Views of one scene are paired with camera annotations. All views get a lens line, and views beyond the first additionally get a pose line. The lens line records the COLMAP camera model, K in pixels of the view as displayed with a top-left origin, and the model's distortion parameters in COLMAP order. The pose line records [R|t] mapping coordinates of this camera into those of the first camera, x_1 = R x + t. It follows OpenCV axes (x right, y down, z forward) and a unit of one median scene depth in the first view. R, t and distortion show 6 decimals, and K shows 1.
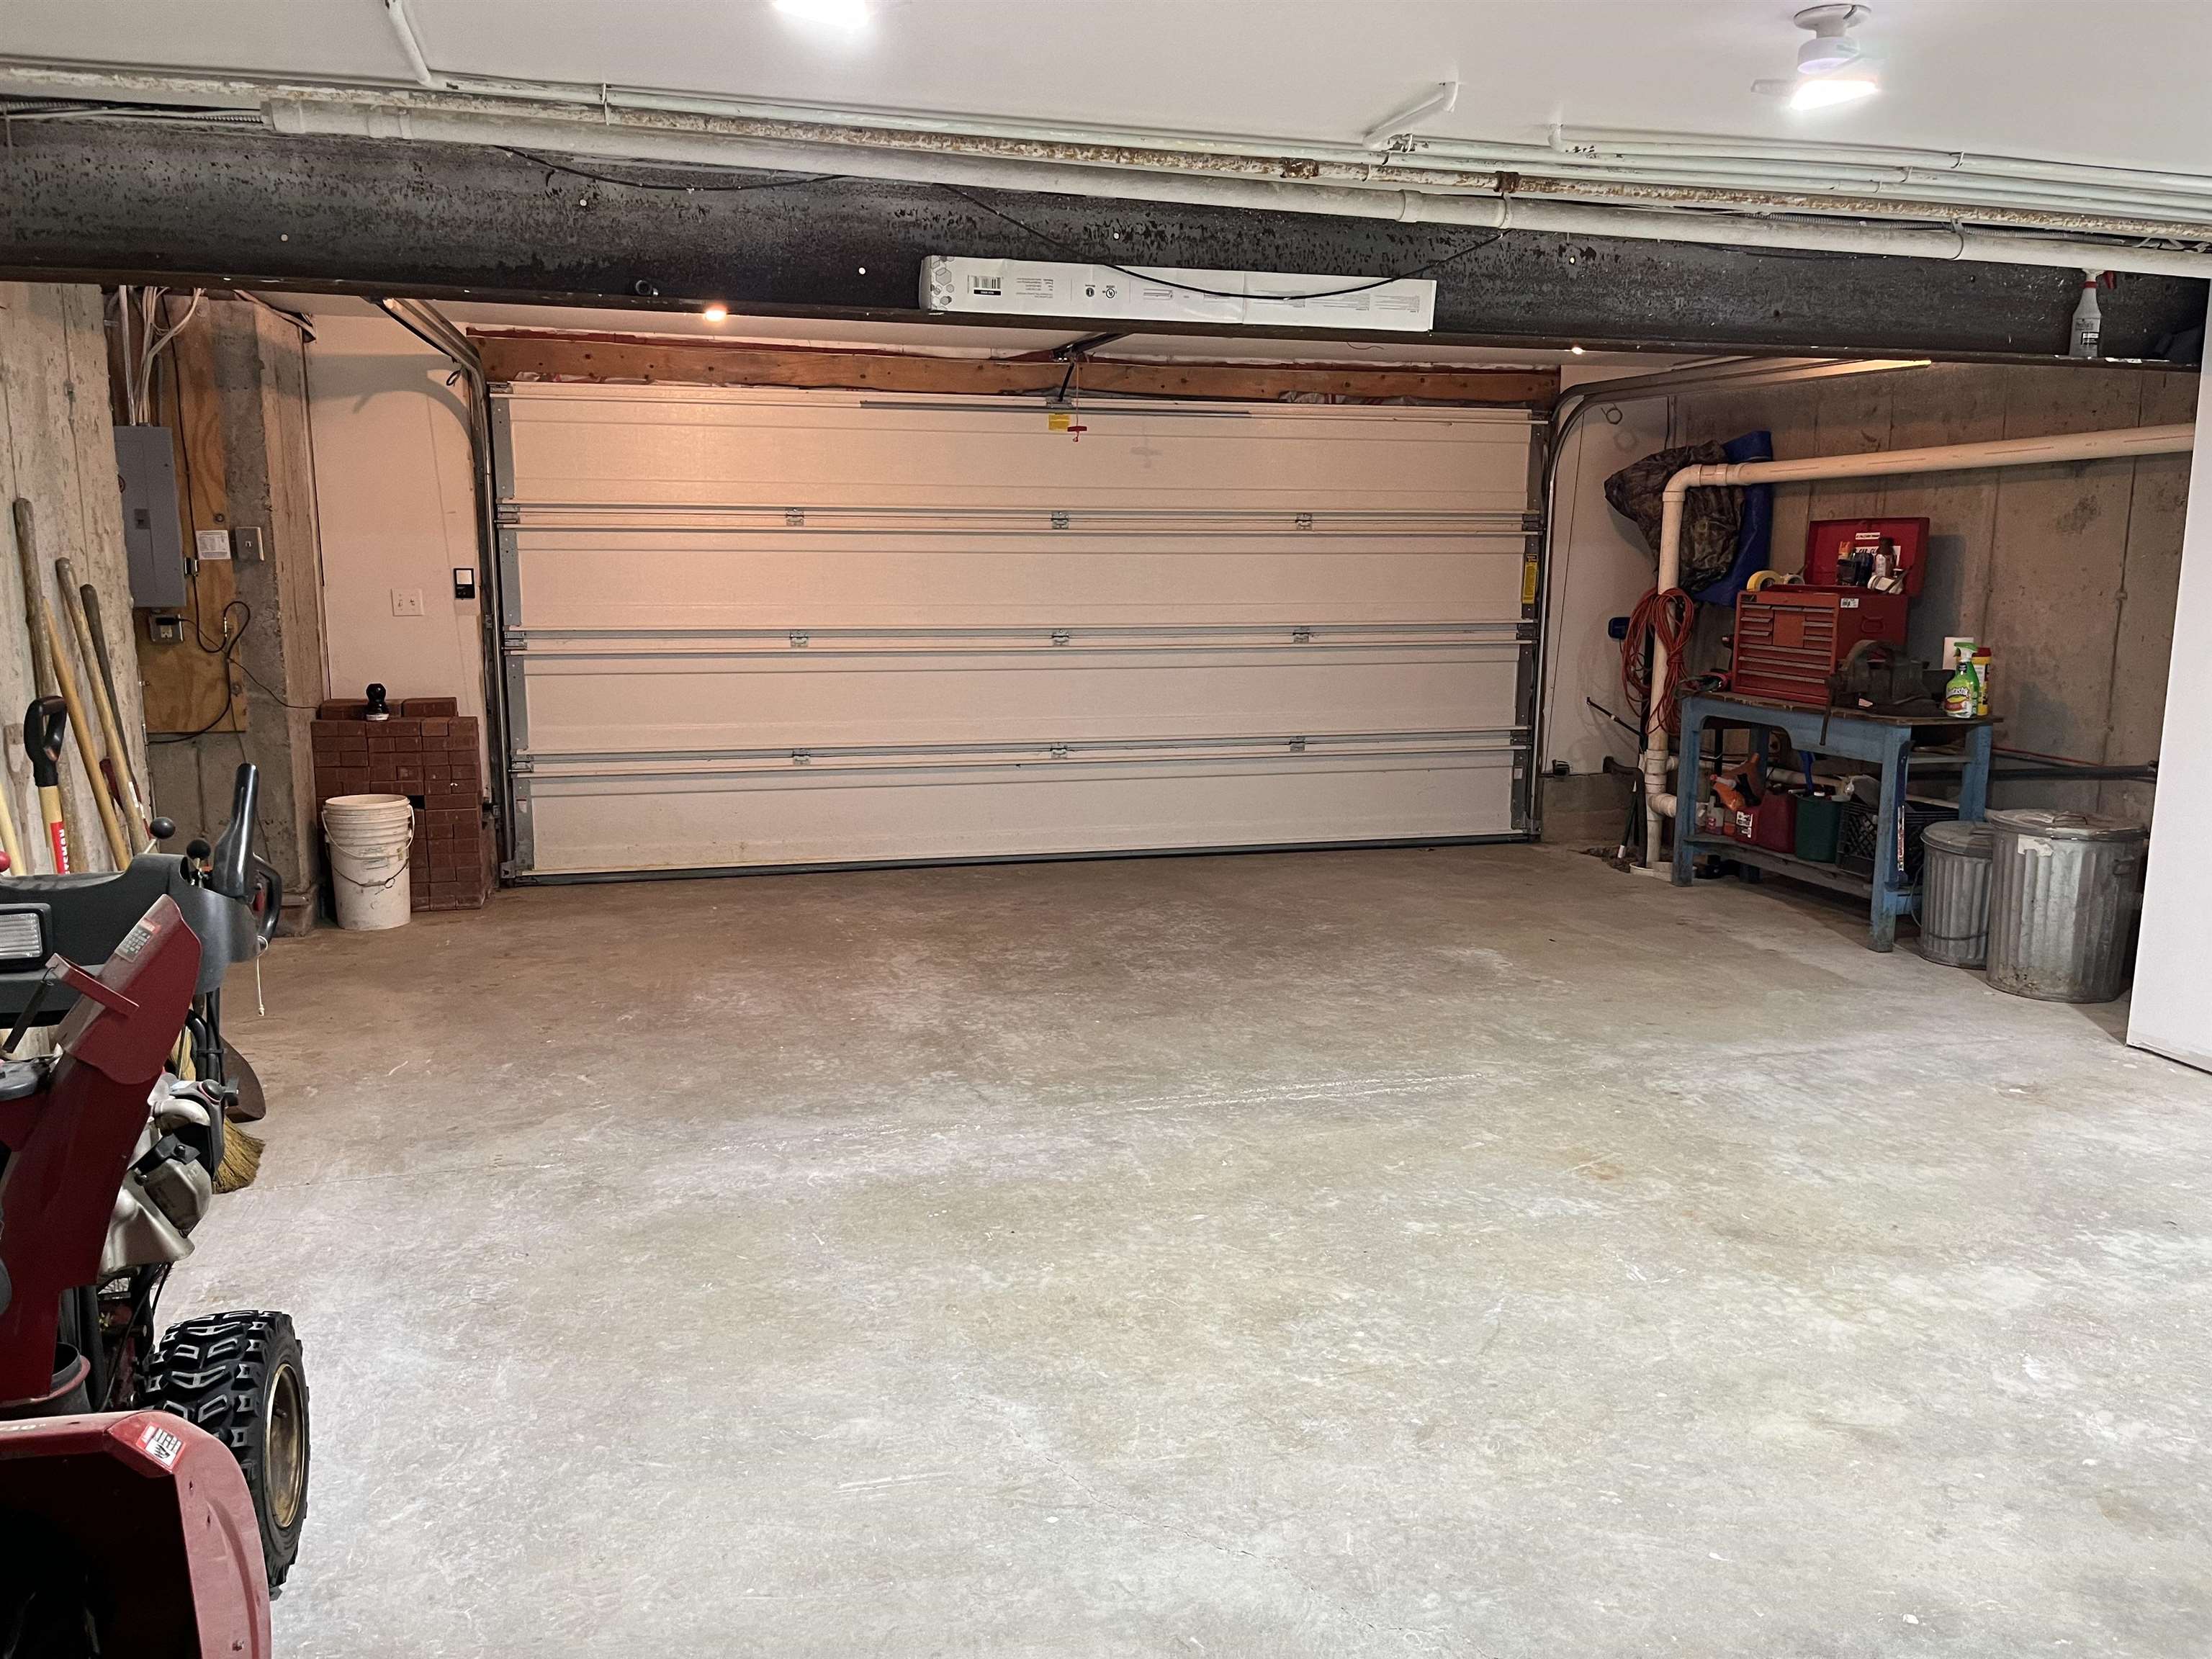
lens RADIAL K [[1649.9, 0, 1092.3], [0, 1649.9, 823.8], [0, 0, 1]] dist [0.040889, -0.049802]
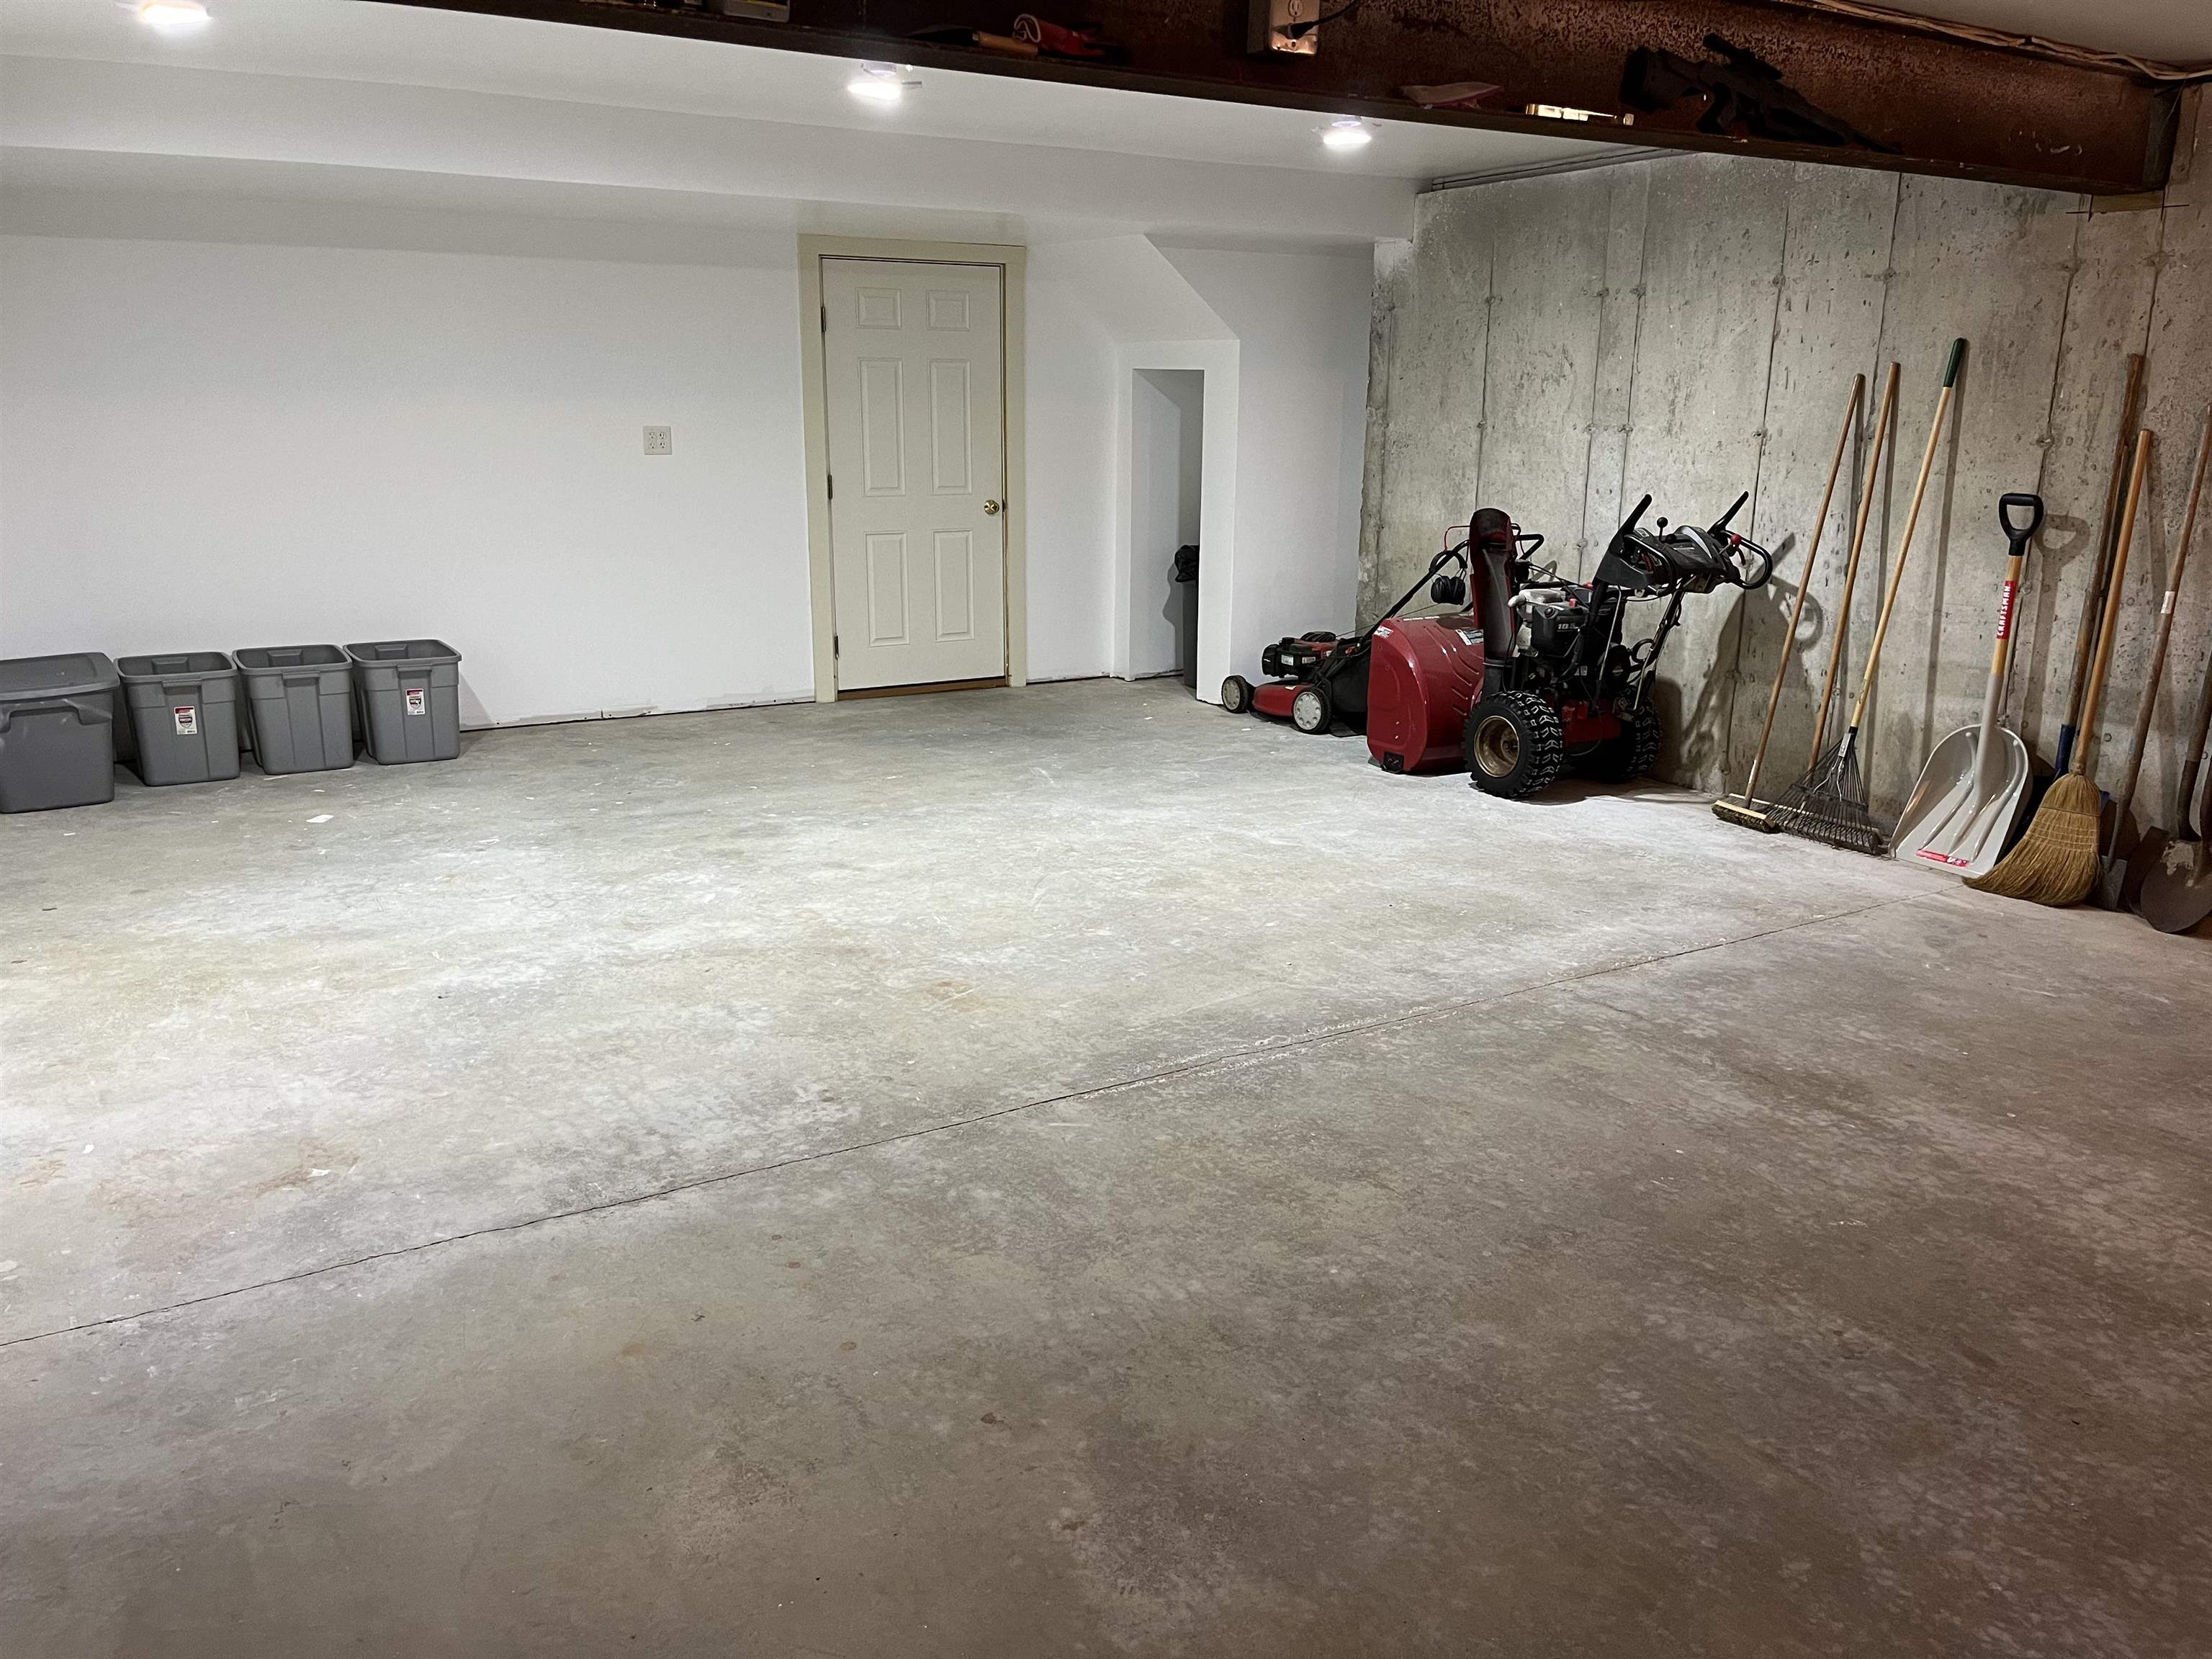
lens RADIAL K [[1649.9, 0, 1110.4], [0, 1649.9, 841.6], [0, 0, 1]] dist [0.040889, -0.049802]
pose [[-0.953546, 0.066657, -0.293782, 0.473120], [-0.063450, 0.908896, 0.412168, -0.284319], [0.294491, 0.411662, -0.862444, 1.757219]]
